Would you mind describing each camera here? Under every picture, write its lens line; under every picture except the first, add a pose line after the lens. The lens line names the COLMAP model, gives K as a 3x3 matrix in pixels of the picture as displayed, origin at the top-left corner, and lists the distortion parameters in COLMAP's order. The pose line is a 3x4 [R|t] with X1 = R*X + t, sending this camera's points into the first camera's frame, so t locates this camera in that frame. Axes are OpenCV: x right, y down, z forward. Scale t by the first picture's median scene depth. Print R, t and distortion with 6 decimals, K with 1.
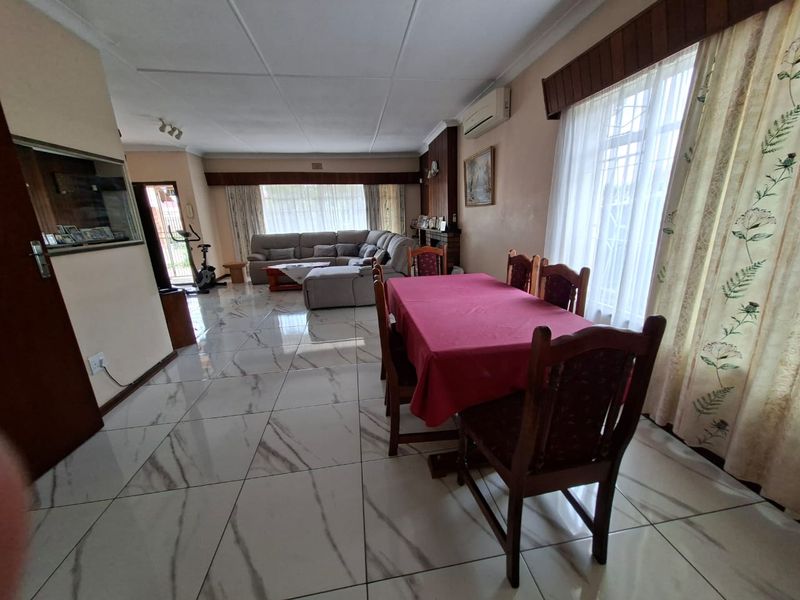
lens RADIAL K [[314.8, 0, 405.3], [0, 314.8, 301.9], [0, 0, 1]] dist [-0.006105, 0.000372]
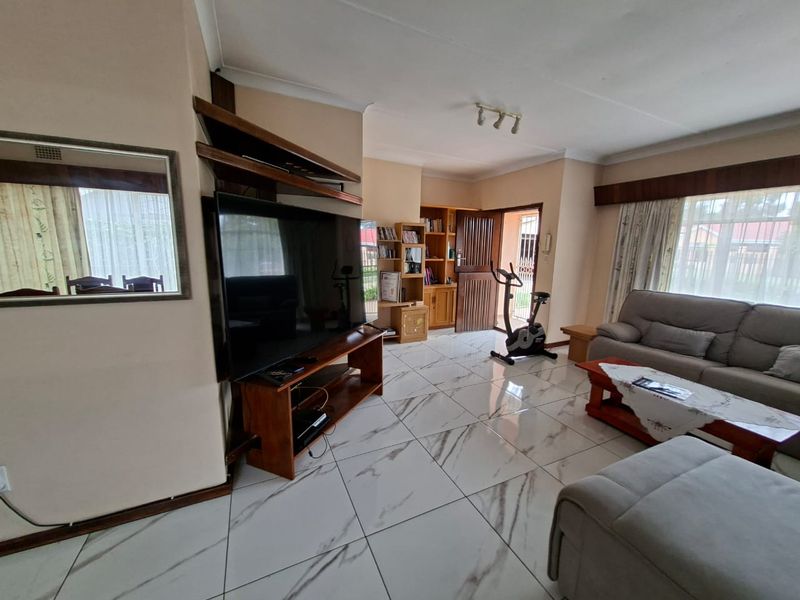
lens RADIAL K [[314.8, 0, 405.3], [0, 314.8, 301.9], [0, 0, 1]] dist [-0.006105, 0.000372]
pose [[0.279987, 0.202603, -0.938381, -0.081357], [-0.288341, 0.950092, 0.119099, -0.144383], [0.915678, 0.237228, 0.324433, 0.472175]]
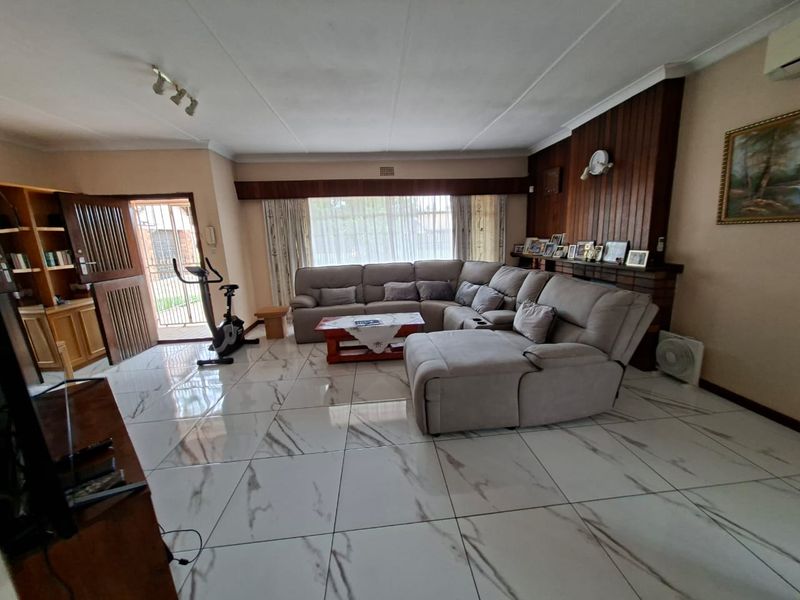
lens RADIAL K [[314.8, 0, 405.3], [0, 314.8, 301.9], [0, 0, 1]] dist [-0.006105, 0.000372]
pose [[0.997623, 0.004153, -0.068787, -0.201110], [-0.008282, 0.998173, -0.059844, -0.099922], [0.068413, 0.060271, 0.995835, 0.330469]]
